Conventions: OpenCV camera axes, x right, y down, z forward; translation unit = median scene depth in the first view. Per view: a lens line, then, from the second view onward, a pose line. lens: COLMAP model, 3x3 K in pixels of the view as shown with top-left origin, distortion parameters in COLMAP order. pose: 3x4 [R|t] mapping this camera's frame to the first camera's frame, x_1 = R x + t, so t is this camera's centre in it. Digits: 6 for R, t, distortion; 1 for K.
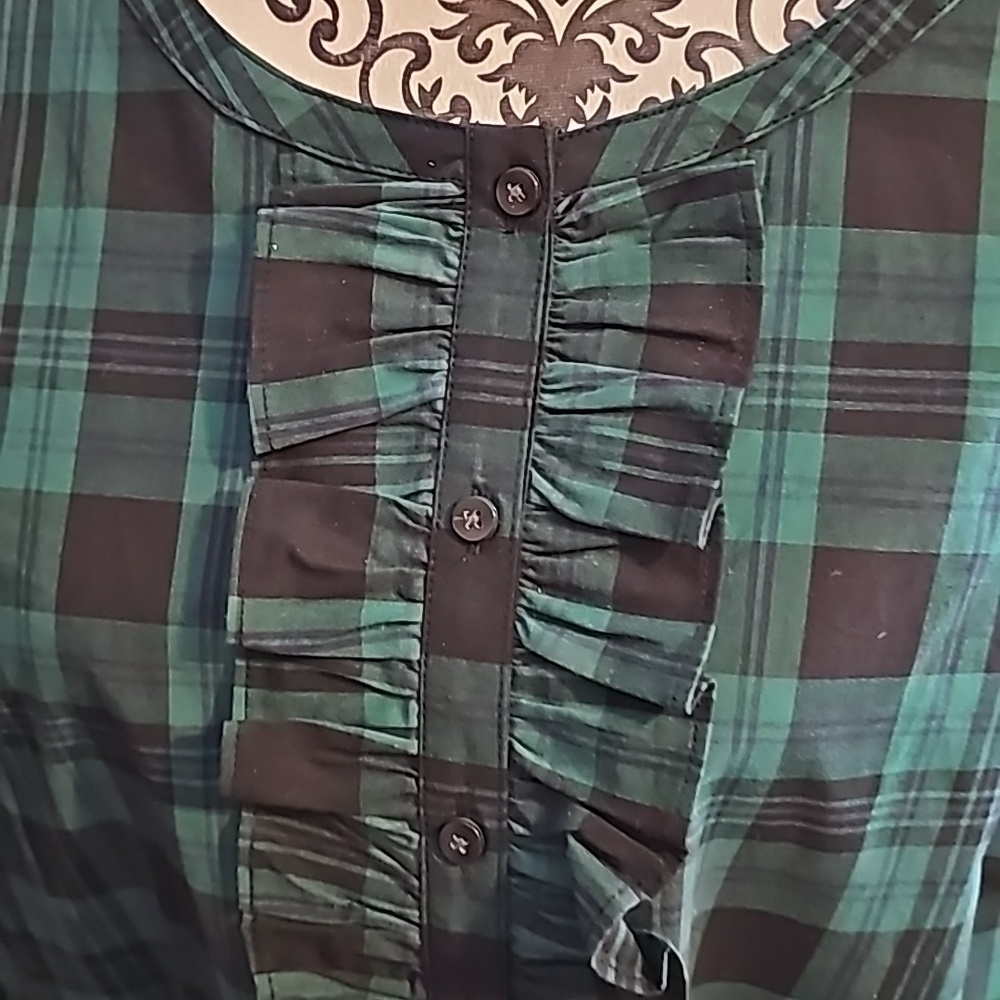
lens RADIAL K [[1449.1, 0, 500.0], [0, 1449.1, 500.0], [0, 0, 1]] dist [0.246691, -0.869980]
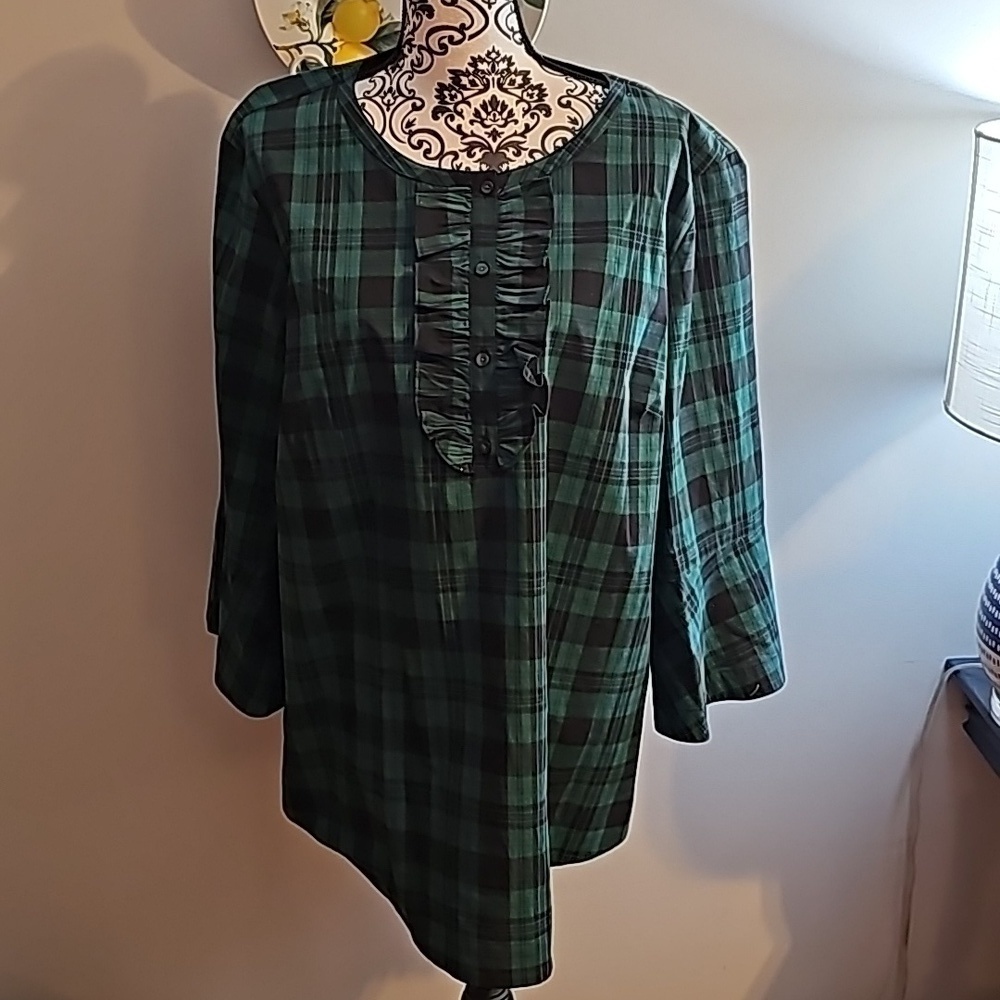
lens RADIAL K [[1449.1, 0, 500.0], [0, 1449.1, 500.0], [0, 0, 1]] dist [0.246691, -0.869980]
pose [[0.985244, -0.029982, 0.168508, -0.594350], [0.070755, 0.967819, -0.241495, 1.430521], [-0.155845, 0.249854, 0.955660, -2.311460]]
